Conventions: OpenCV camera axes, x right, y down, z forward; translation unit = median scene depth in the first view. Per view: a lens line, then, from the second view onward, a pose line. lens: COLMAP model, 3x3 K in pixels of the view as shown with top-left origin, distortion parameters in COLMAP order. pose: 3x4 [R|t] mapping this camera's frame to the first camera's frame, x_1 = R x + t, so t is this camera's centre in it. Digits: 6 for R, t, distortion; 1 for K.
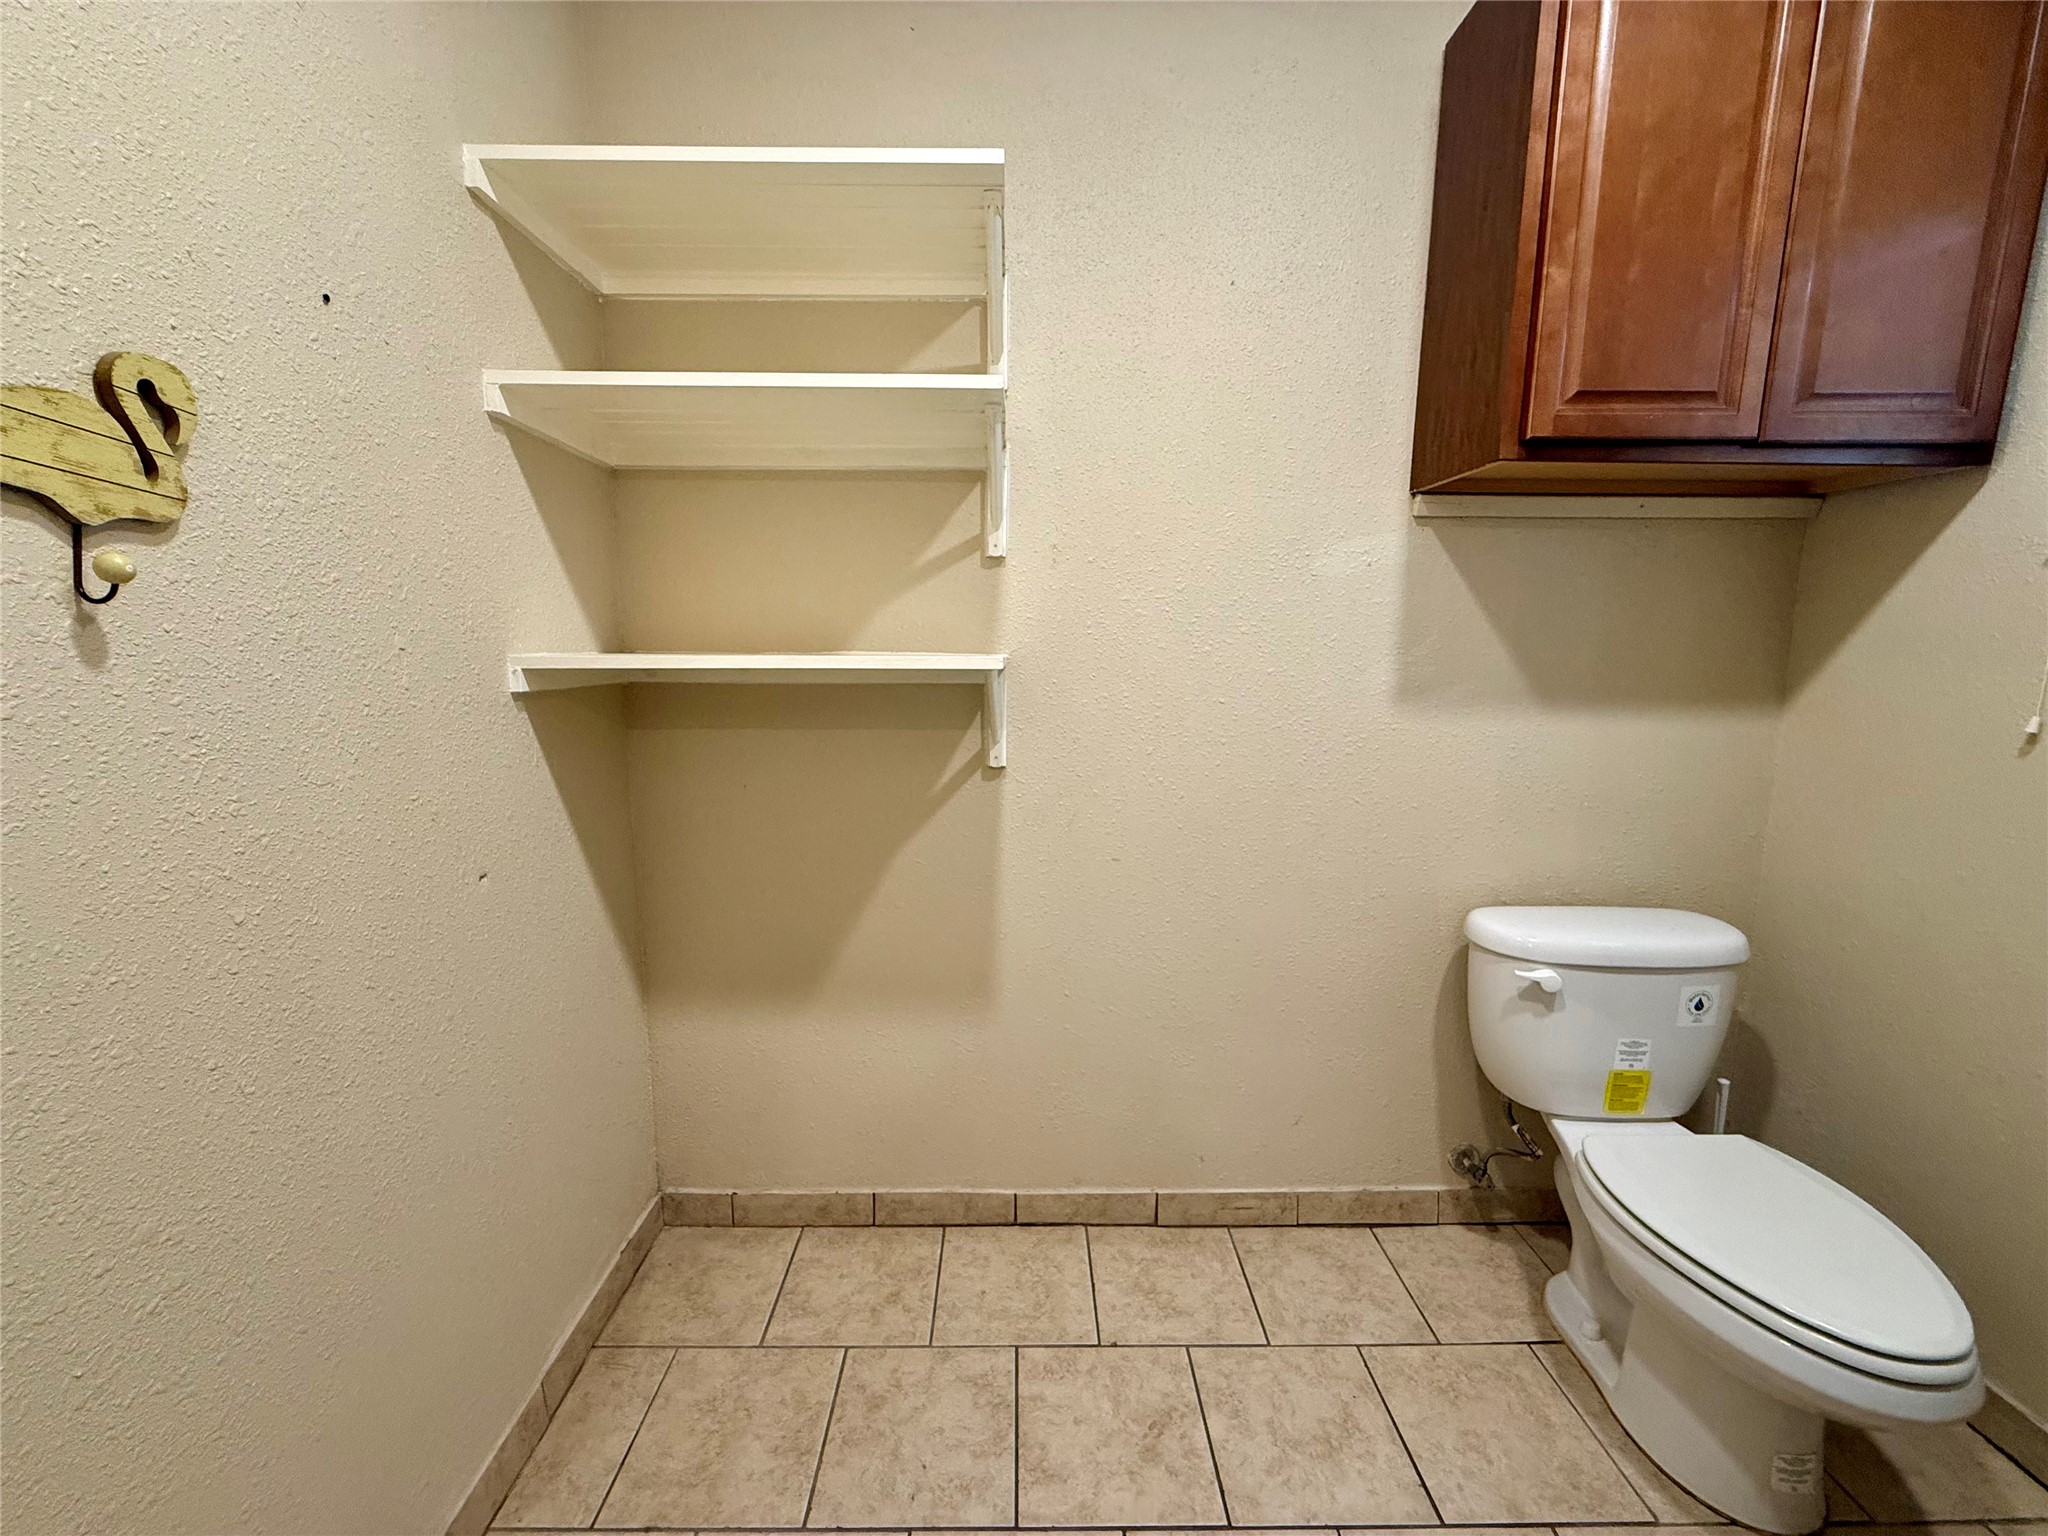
lens RADIAL K [[819.0, 0, 1024.0], [0, 819.0, 768.0], [0, 0, 1]] dist [0.000510, 0.000077]
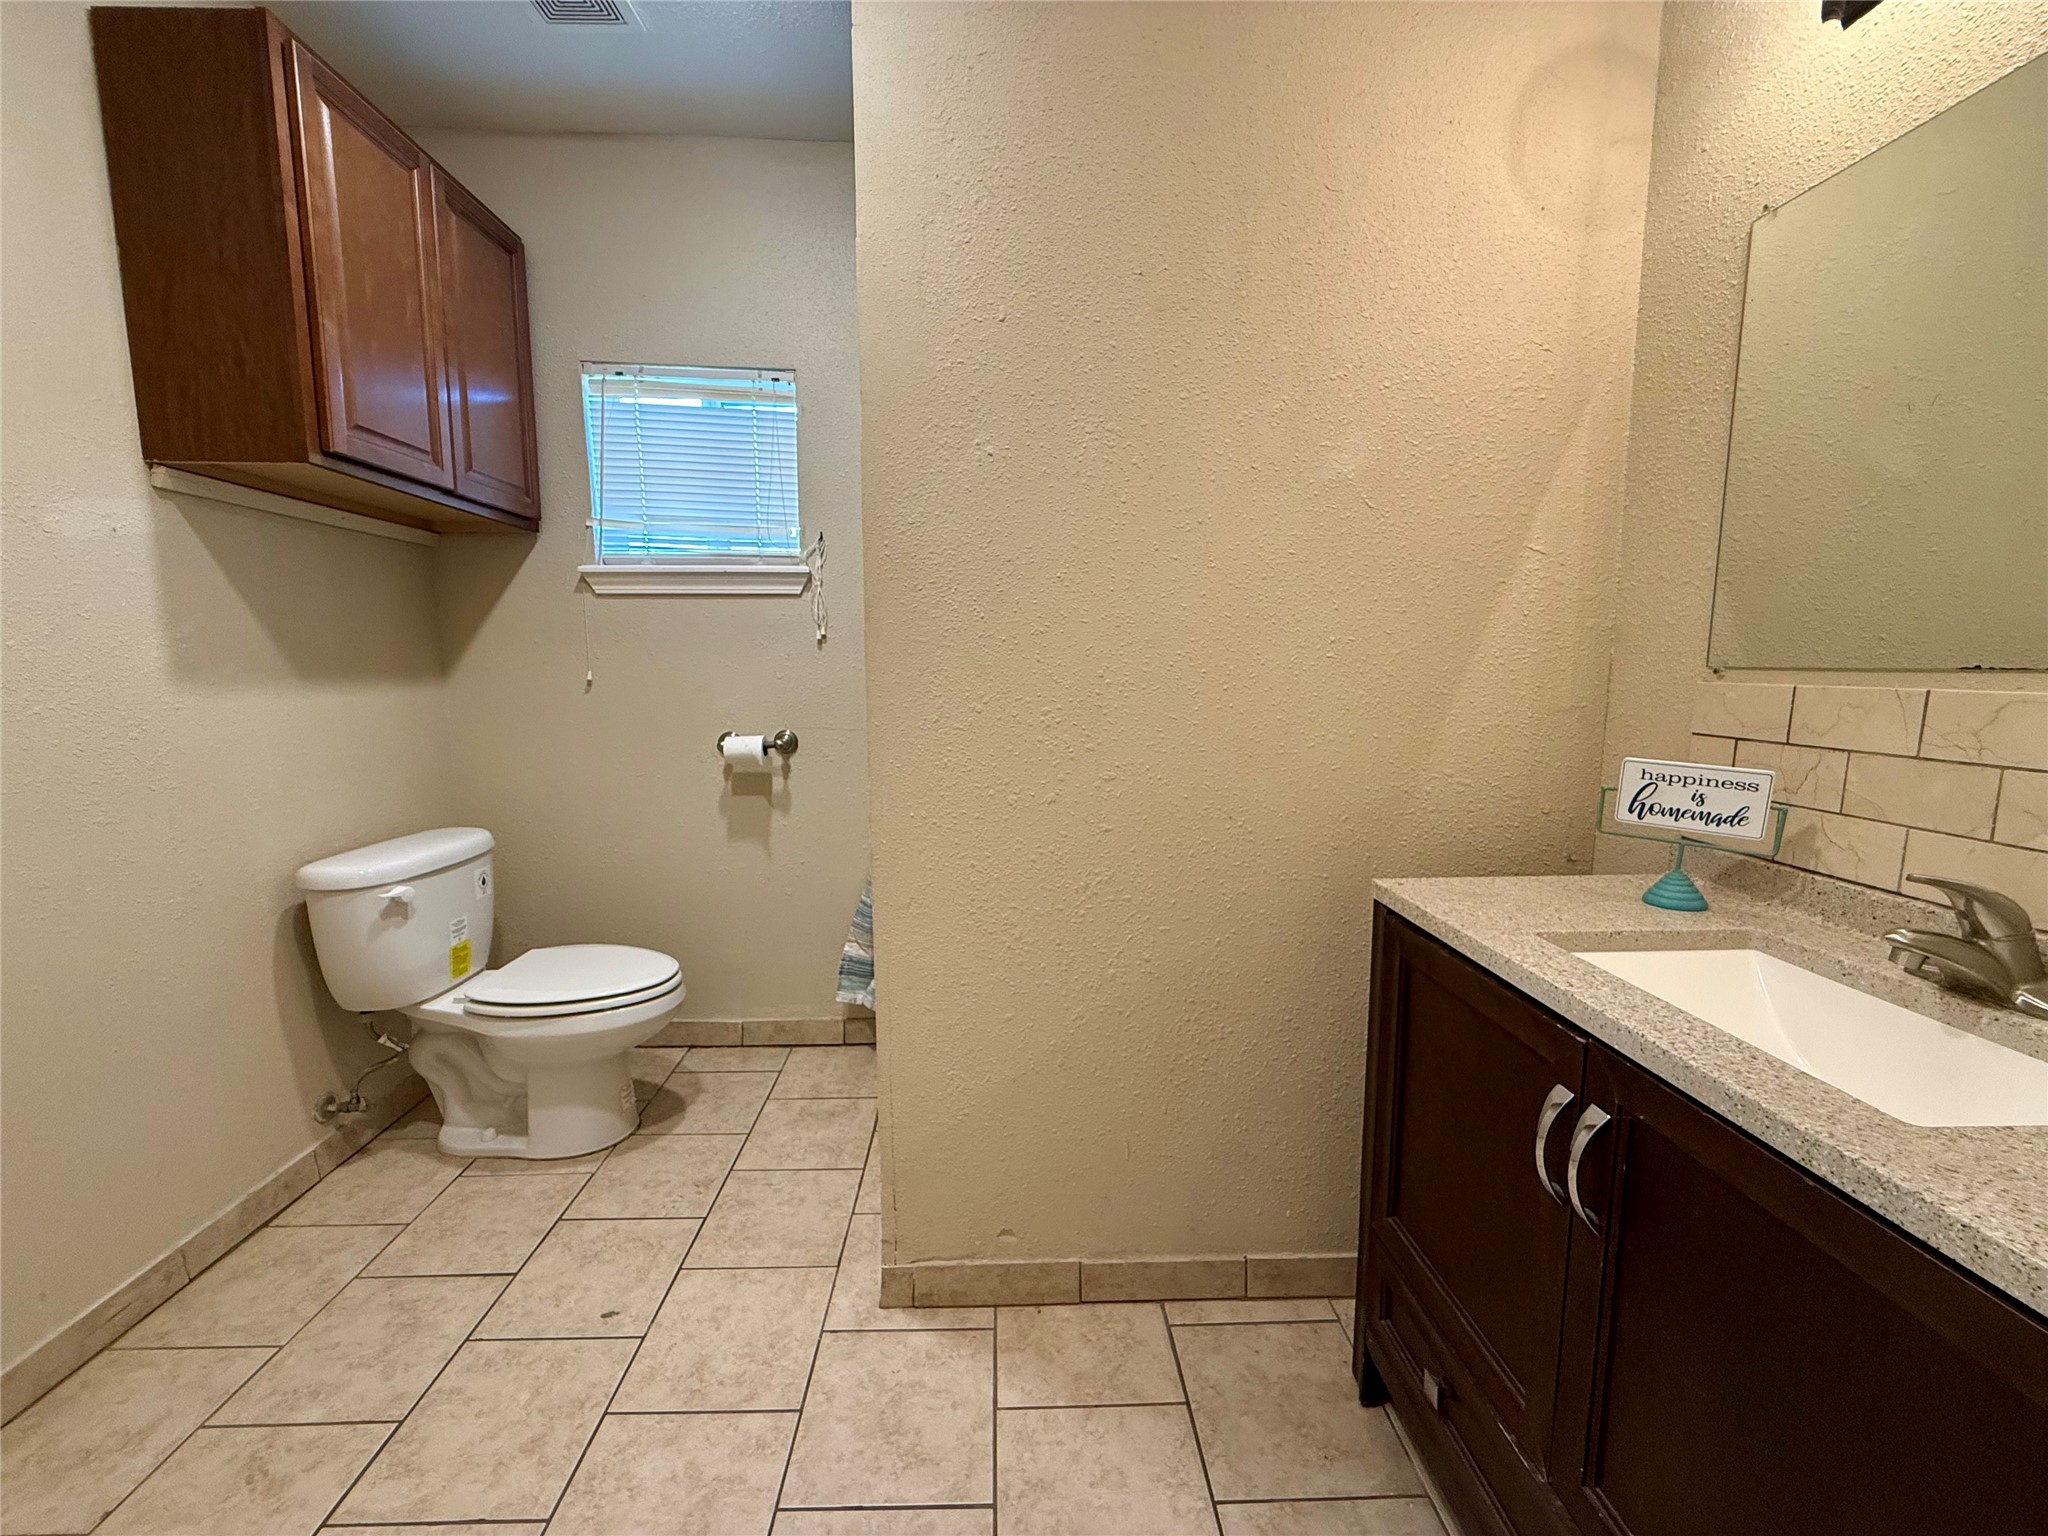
lens RADIAL K [[819.0, 0, 1024.0], [0, 819.0, 768.0], [0, 0, 1]] dist [0.000510, 0.000077]
pose [[-0.030835, -0.128246, 0.991263, -0.575563], [0.157626, 0.978701, 0.131524, 0.053974], [-0.987017, 0.160305, -0.009963, 0.047769]]
